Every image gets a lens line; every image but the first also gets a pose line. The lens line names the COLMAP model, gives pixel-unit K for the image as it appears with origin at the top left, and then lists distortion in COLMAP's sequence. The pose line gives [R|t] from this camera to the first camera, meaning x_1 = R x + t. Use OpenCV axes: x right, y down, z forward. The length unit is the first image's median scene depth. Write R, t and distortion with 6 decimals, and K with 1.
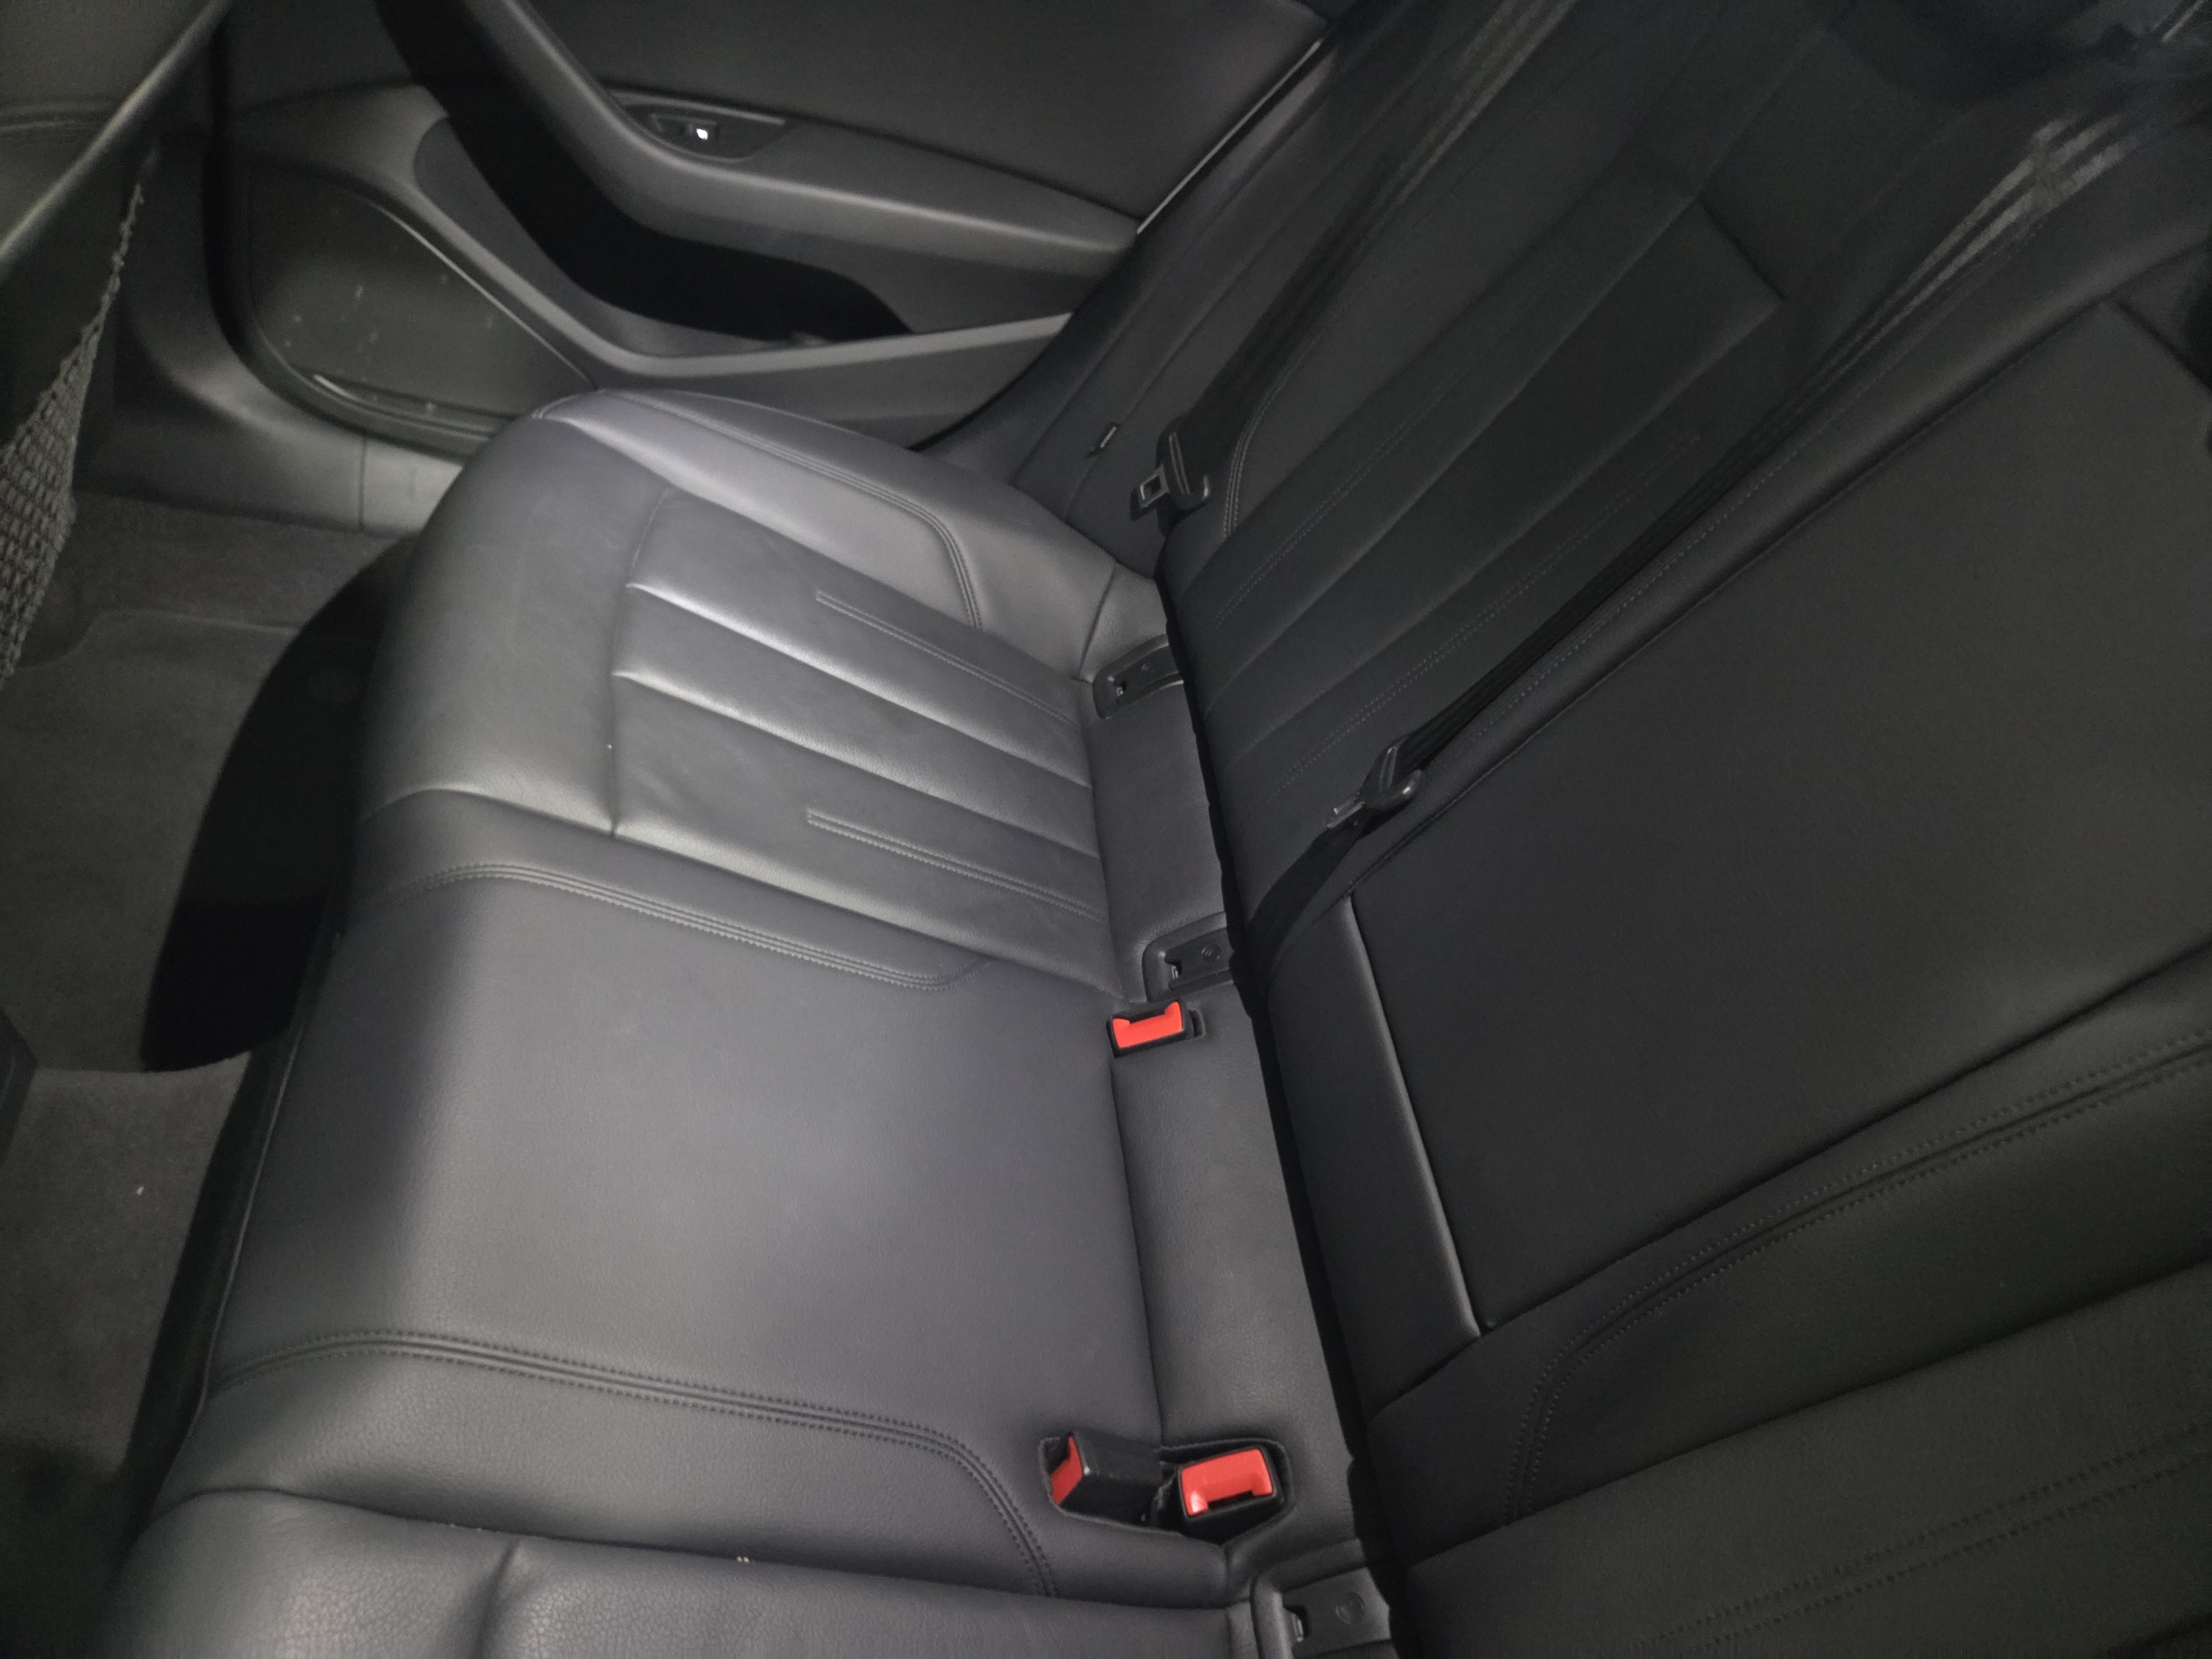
lens RADIAL K [[1493.3, 0, 1118.5], [0, 1493.3, 830.3], [0, 0, 1]] dist [0.047129, -0.051483]
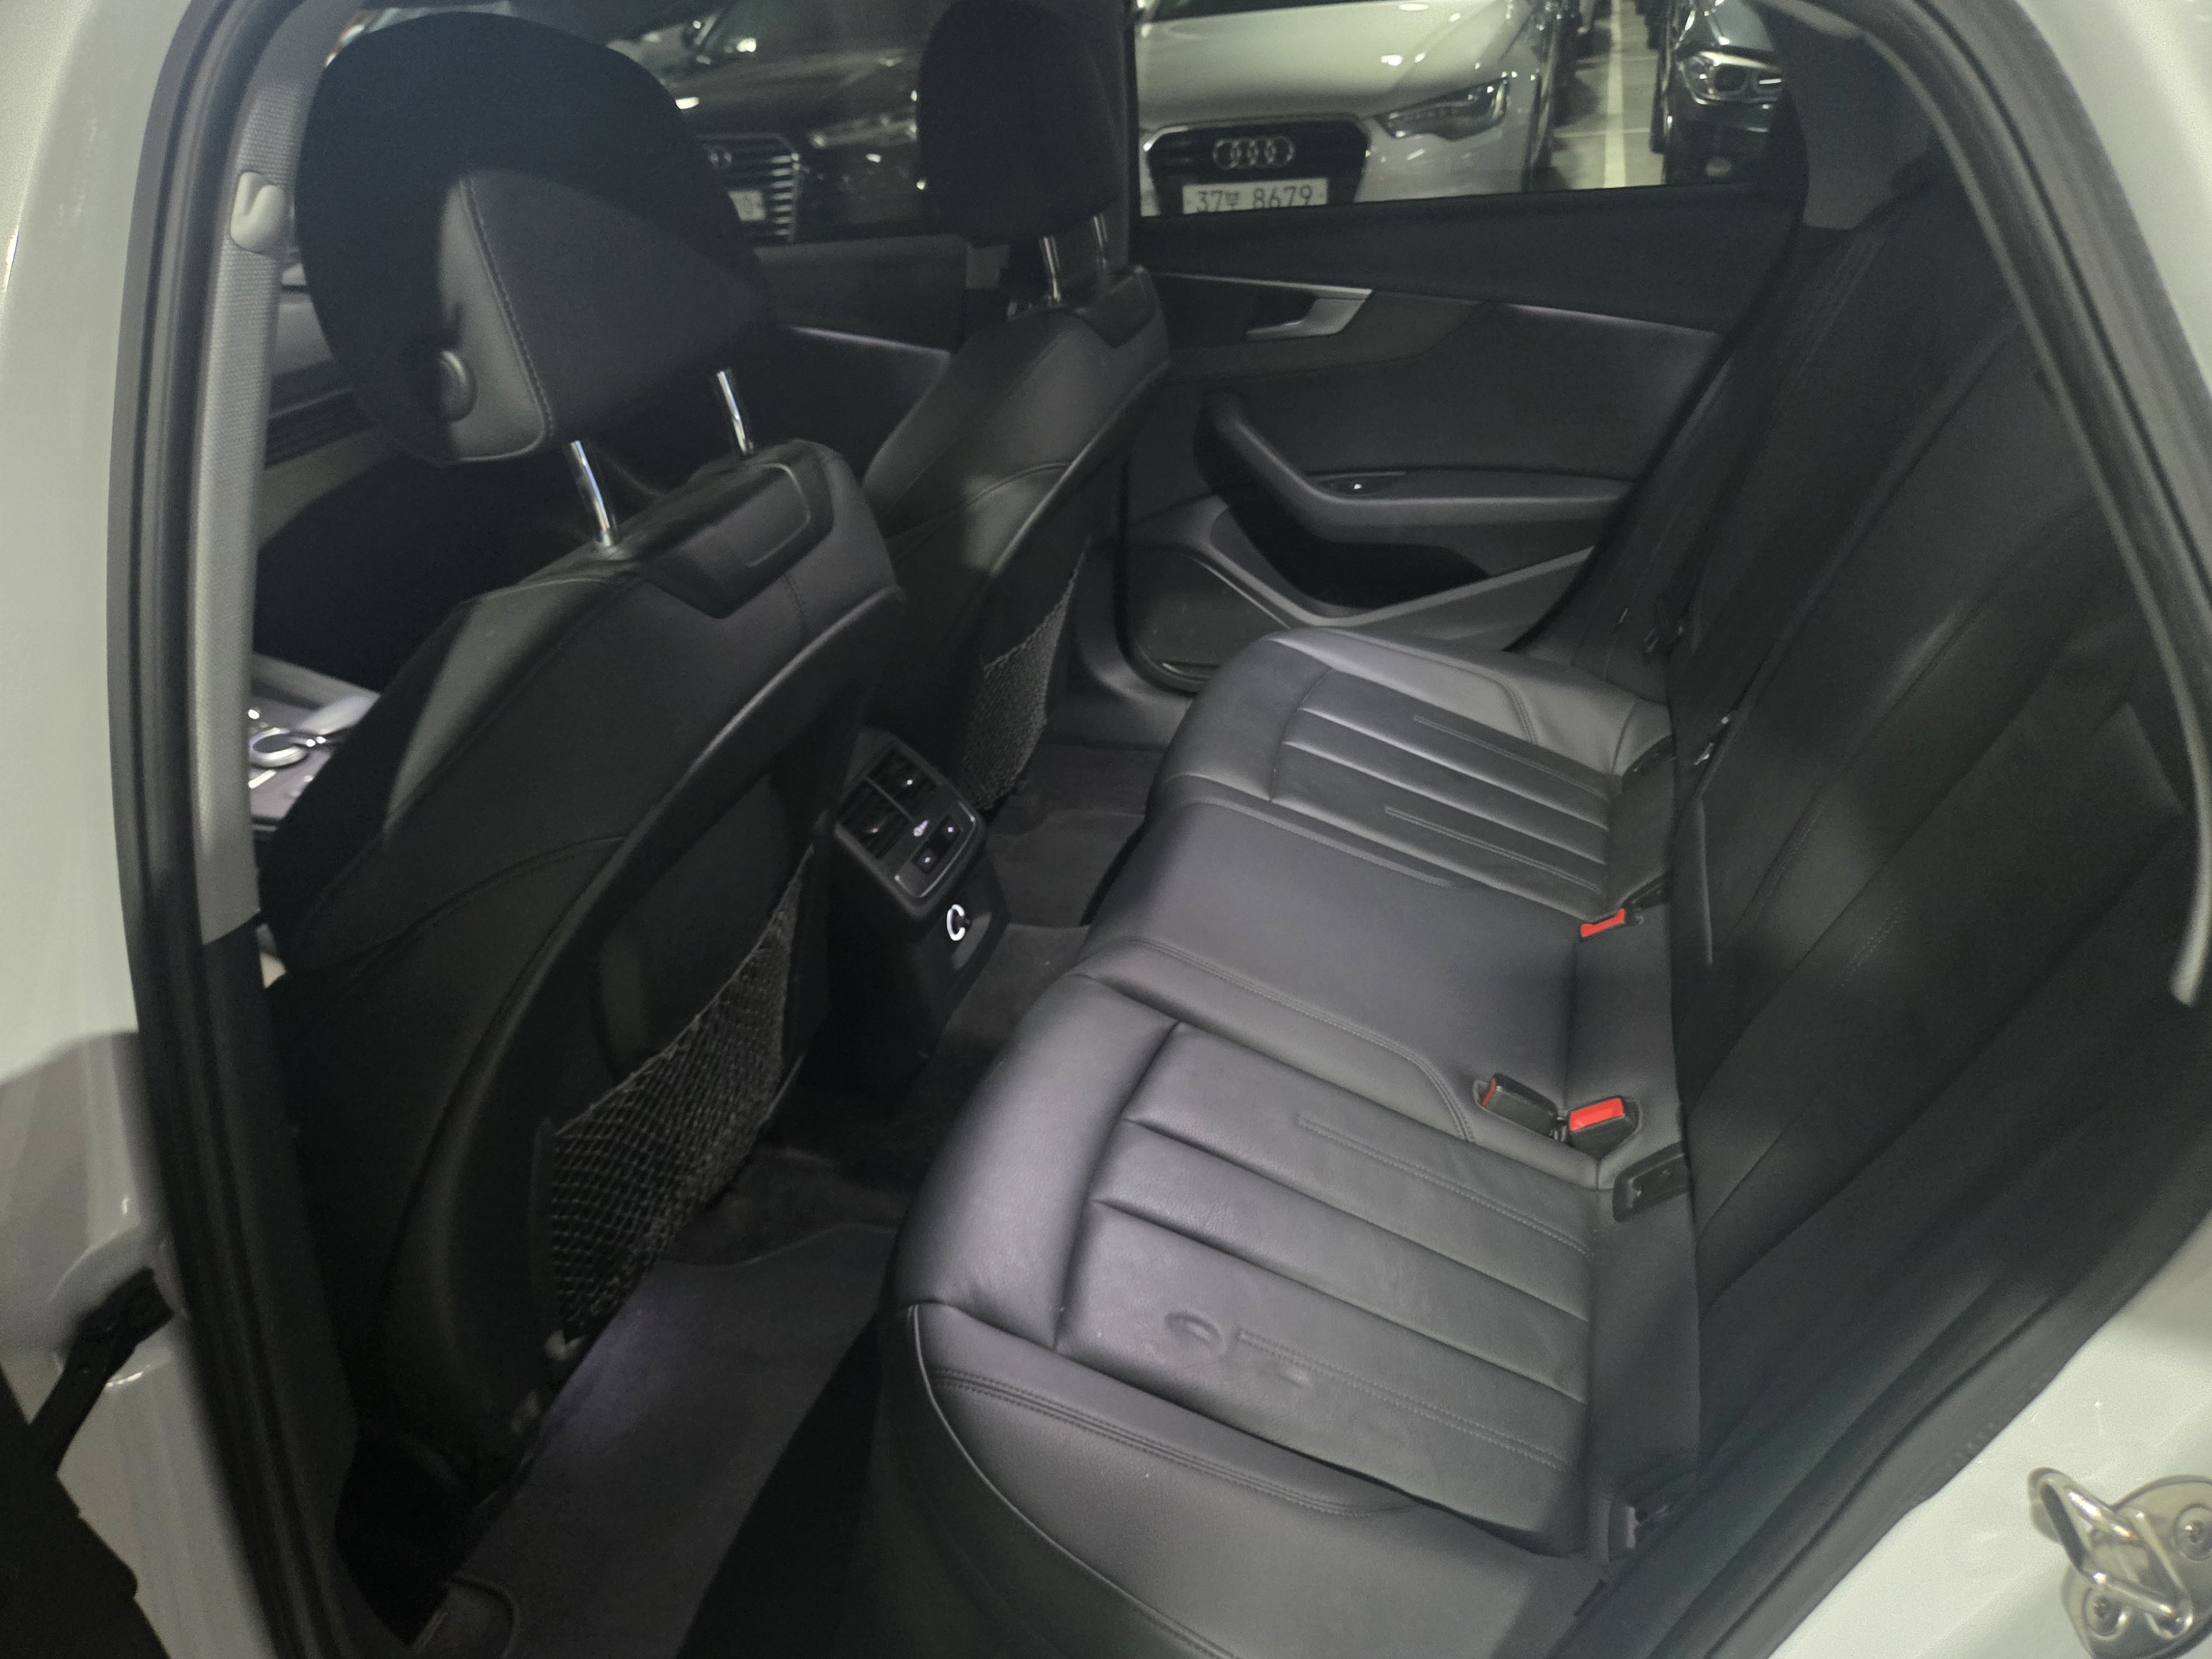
lens RADIAL K [[1493.3, 0, 1118.5], [0, 1493.3, 830.3], [0, 0, 1]] dist [0.047129, -0.051483]
pose [[0.854143, -0.100109, -0.510312, 0.333305], [-0.063553, 0.953847, -0.293492, 0.447398], [0.516140, 0.283116, 0.808359, -0.436359]]
